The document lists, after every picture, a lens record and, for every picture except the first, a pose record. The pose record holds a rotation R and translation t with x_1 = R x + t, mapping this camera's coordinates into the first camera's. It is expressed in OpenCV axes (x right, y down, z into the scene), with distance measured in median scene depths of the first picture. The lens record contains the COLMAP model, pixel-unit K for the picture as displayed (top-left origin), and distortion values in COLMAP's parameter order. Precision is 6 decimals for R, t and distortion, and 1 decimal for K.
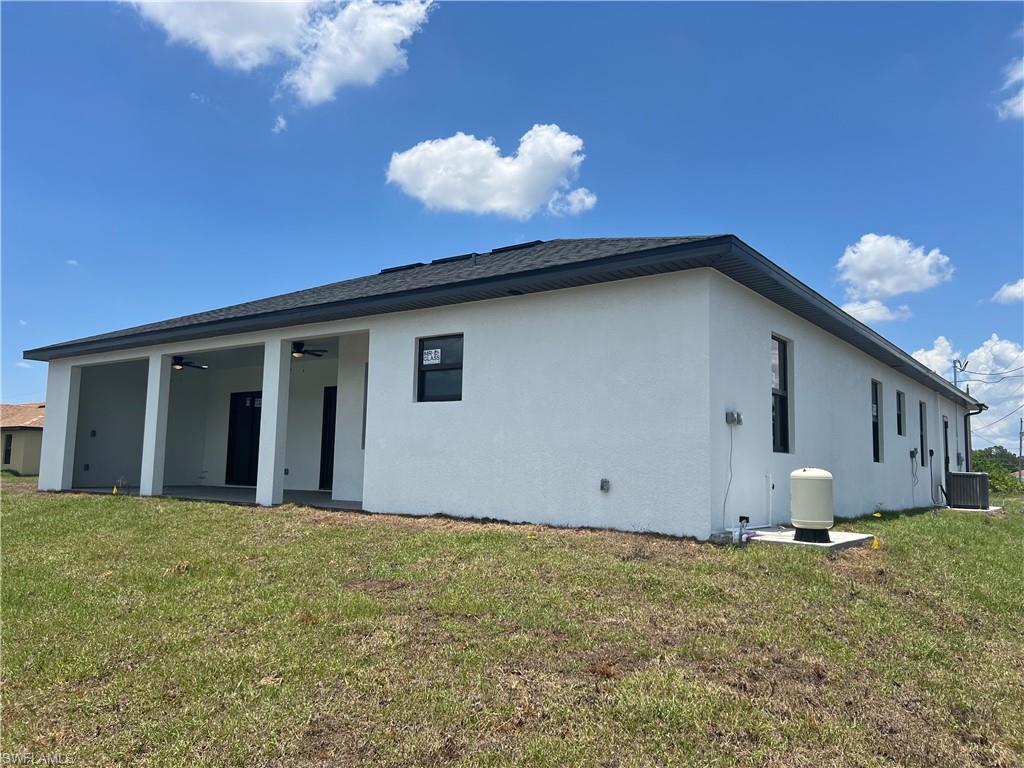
lens RADIAL K [[784.7, 0, 512.0], [0, 784.7, 384.0], [0, 0, 1]] dist [0.025529, -0.005374]
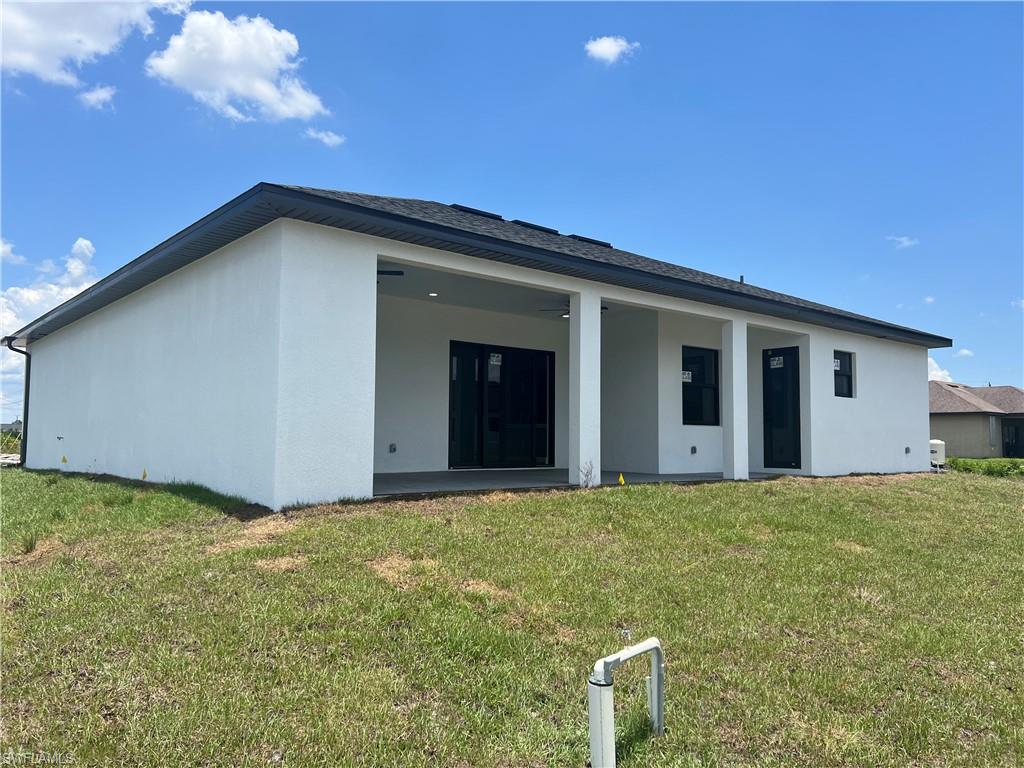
lens RADIAL K [[784.7, 0, 512.0], [0, 784.7, 384.0], [0, 0, 1]] dist [0.025529, -0.005374]
pose [[0.228072, 0.042250, 0.972727, -1.245580], [-0.113391, 0.993412, -0.016562, 0.069800], [-0.967019, -0.106521, 0.231361, 0.950941]]
